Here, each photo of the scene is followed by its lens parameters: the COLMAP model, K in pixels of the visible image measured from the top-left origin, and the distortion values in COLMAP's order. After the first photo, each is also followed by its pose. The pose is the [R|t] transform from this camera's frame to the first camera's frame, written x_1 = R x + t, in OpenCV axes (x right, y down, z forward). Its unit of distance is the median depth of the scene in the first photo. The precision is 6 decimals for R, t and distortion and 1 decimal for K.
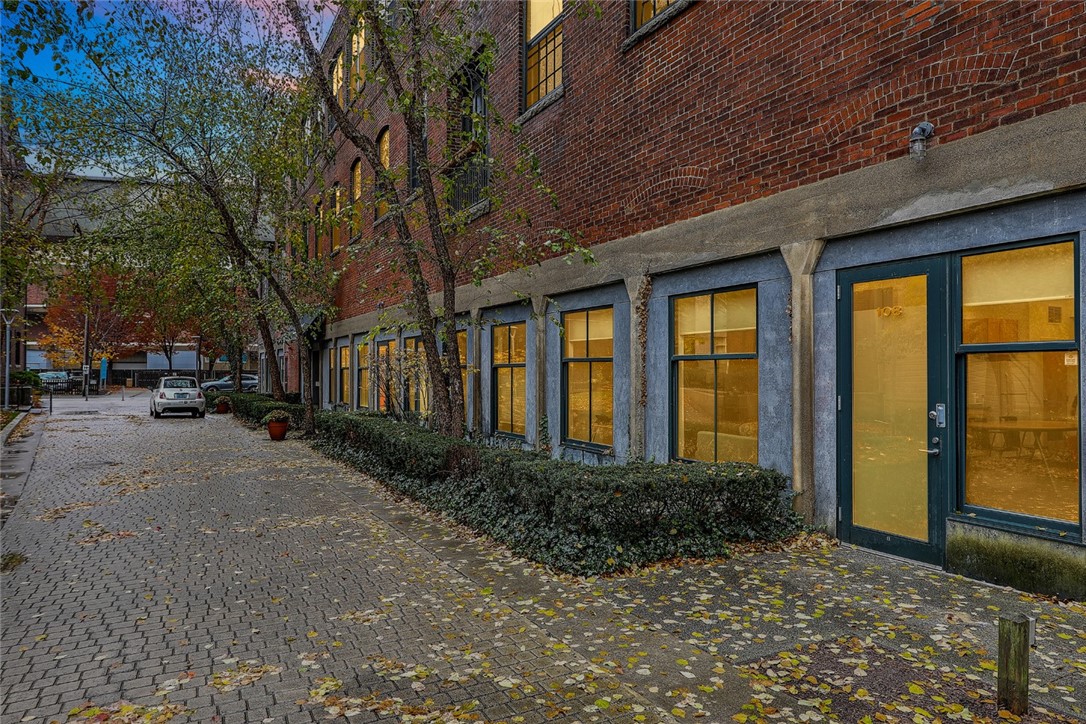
lens RADIAL K [[703.3, 0, 546.7], [0, 703.3, 362.5], [0, 0, 1]] dist [-0.000561, 0.001461]
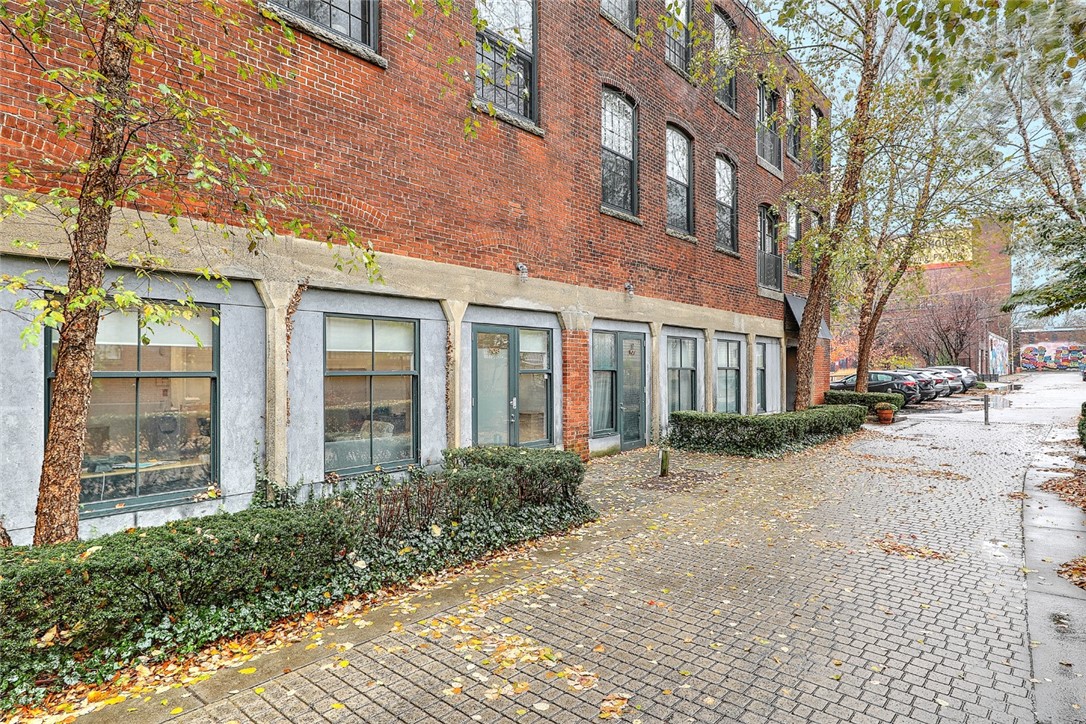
lens RADIAL K [[593.9, 0, 546.9], [0, 593.9, 366.0], [0, 0, 1]] dist [-0.001673, 0.002436]
pose [[-0.358089, 0.009049, 0.933644, -0.893562], [-0.005724, 0.999913, -0.011886, -0.011723], [-0.933670, -0.009601, -0.358006, 1.223836]]
